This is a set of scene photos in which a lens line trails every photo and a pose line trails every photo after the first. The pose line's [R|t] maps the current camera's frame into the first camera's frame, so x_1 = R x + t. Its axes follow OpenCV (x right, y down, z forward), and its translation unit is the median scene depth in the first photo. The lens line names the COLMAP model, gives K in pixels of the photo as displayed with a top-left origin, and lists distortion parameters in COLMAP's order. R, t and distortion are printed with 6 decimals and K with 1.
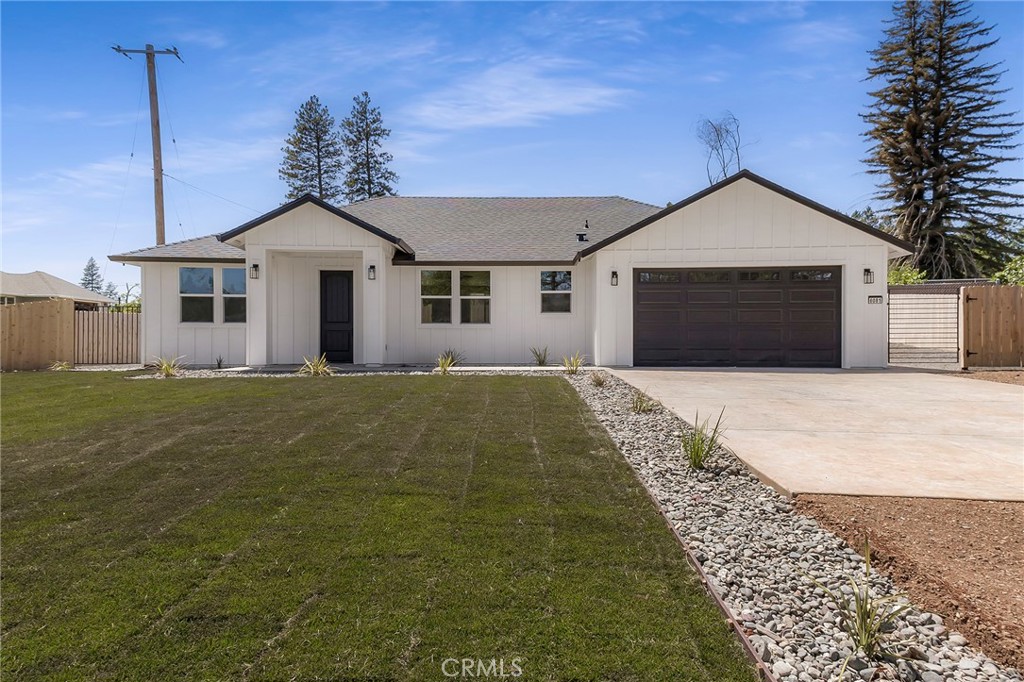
lens RADIAL K [[705.1, 0, 512.0], [0, 705.1, 341.0], [0, 0, 1]] dist [0.257179, -0.123807]
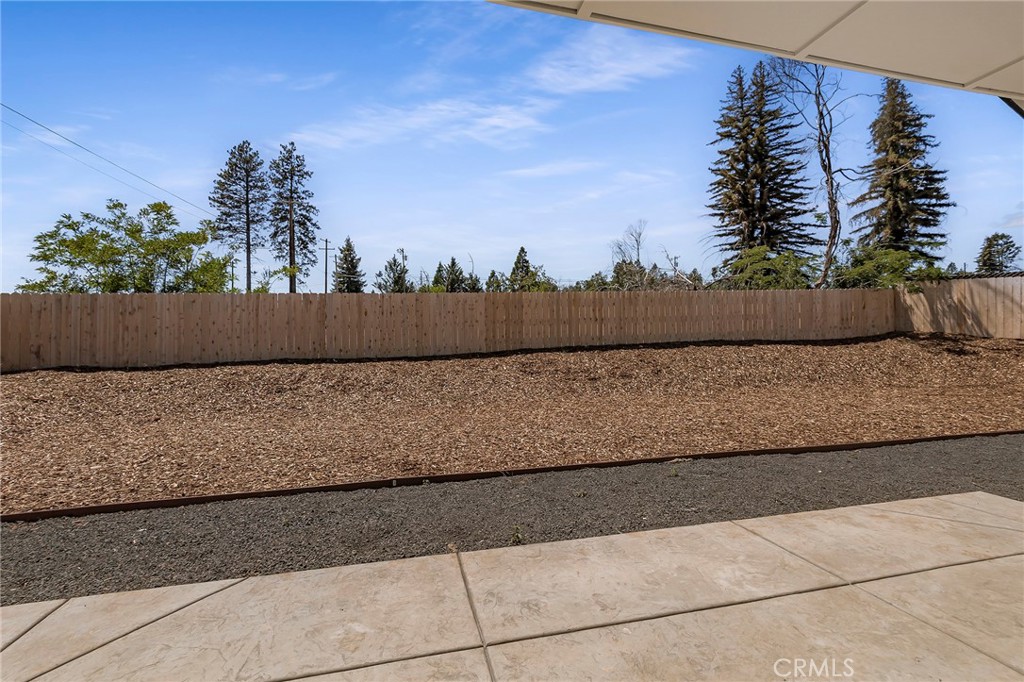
lens RADIAL K [[443.5, 0, 512.0], [0, 443.5, 341.0], [0, 0, 1]] dist [-0.000150, 0.000034]
pose [[0.968530, -0.000265, 0.248895, -0.204583], [0.000964, 0.999996, -0.002688, -0.023340], [-0.248893, 0.002843, 0.968527, 1.439786]]
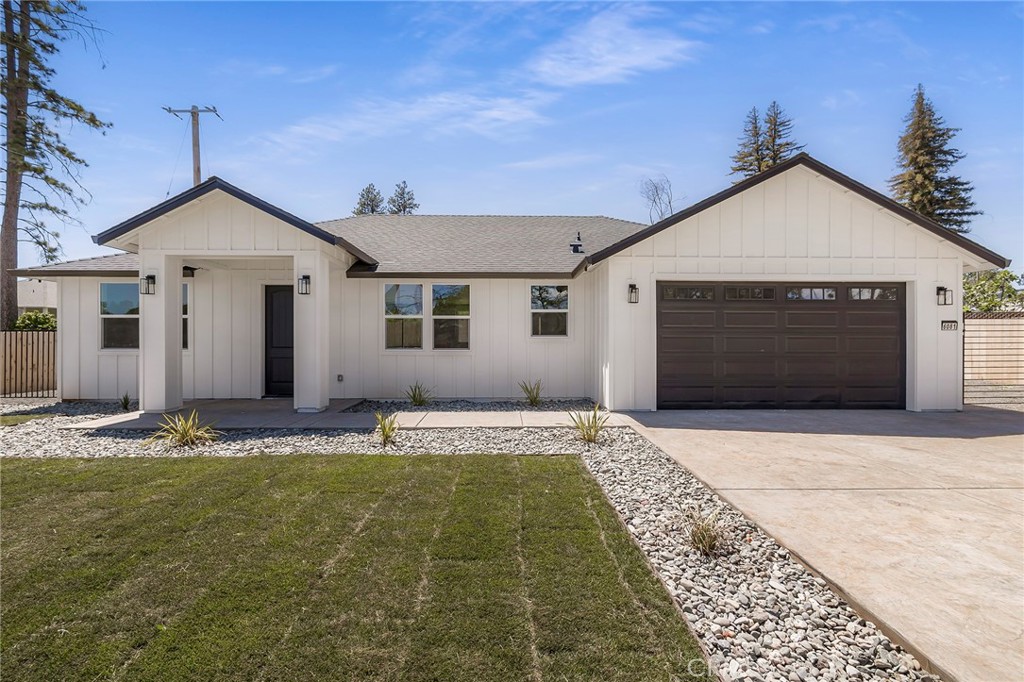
lens RADIAL K [[441.3, 0, 512.2], [0, 441.3, 343.6], [0, 0, 1]] dist [-0.001137, 0.000693]
pose [[0.999557, 0.000720, 0.029748, 0.003425], [-0.000941, 0.999972, 0.007425, -0.034035], [-0.029742, -0.007450, 0.999530, 0.472289]]
